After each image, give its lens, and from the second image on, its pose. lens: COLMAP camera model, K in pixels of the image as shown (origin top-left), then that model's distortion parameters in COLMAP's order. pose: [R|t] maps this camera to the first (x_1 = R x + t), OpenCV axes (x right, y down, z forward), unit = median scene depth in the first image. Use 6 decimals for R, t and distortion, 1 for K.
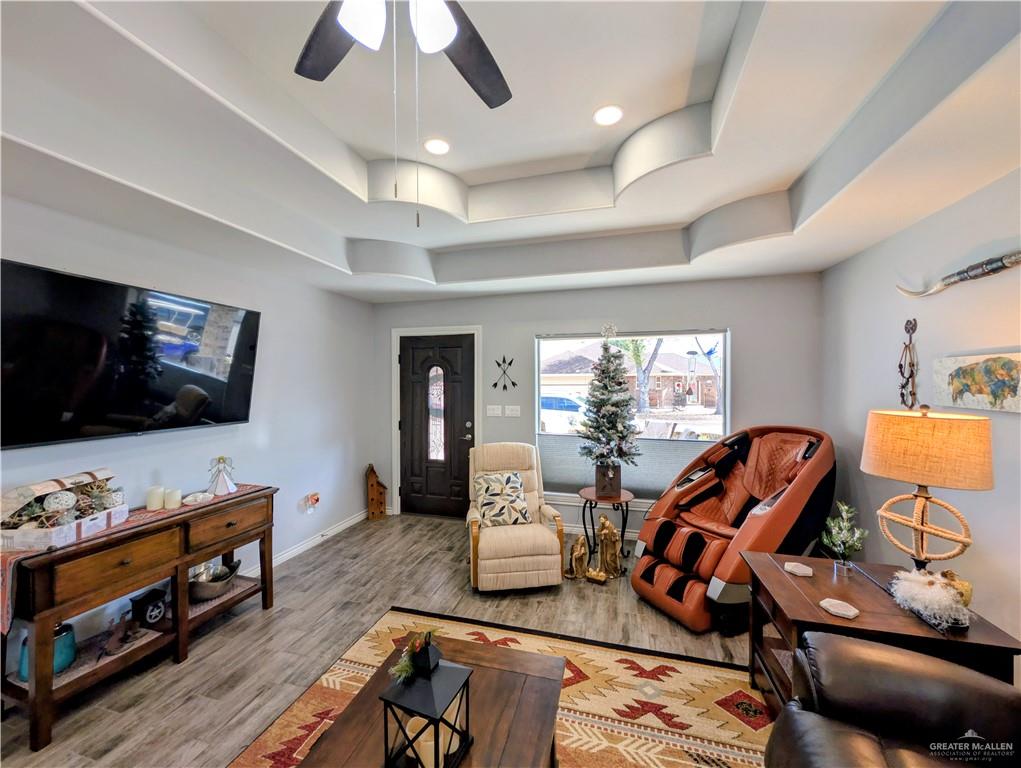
lens RADIAL K [[399.0, 0, 510.5], [0, 399.0, 384.0], [0, 0, 1]] dist [-0.000886, -0.000135]
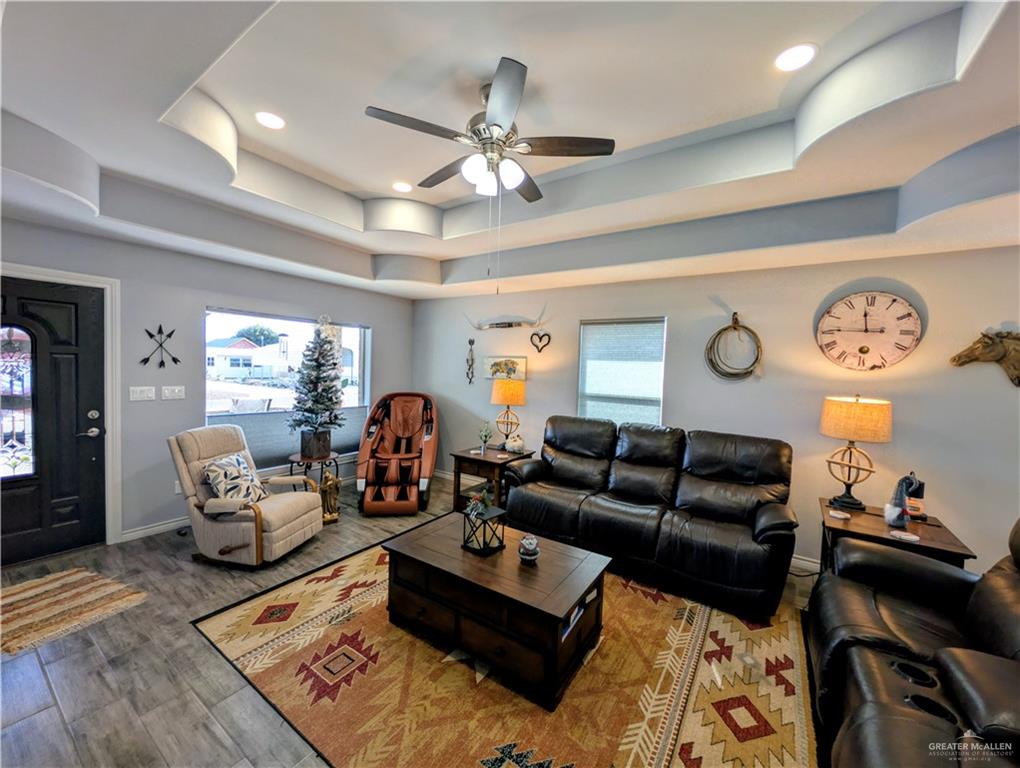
lens RADIAL K [[398.6, 0, 510.0], [0, 398.6, 384.0], [0, 0, 1]] dist [-0.000886, -0.000135]
pose [[0.304604, -0.025633, 0.952134, -0.780880], [-0.026419, 0.999026, 0.035348, 0.002193], [-0.952113, -0.035922, 0.303630, 0.097746]]
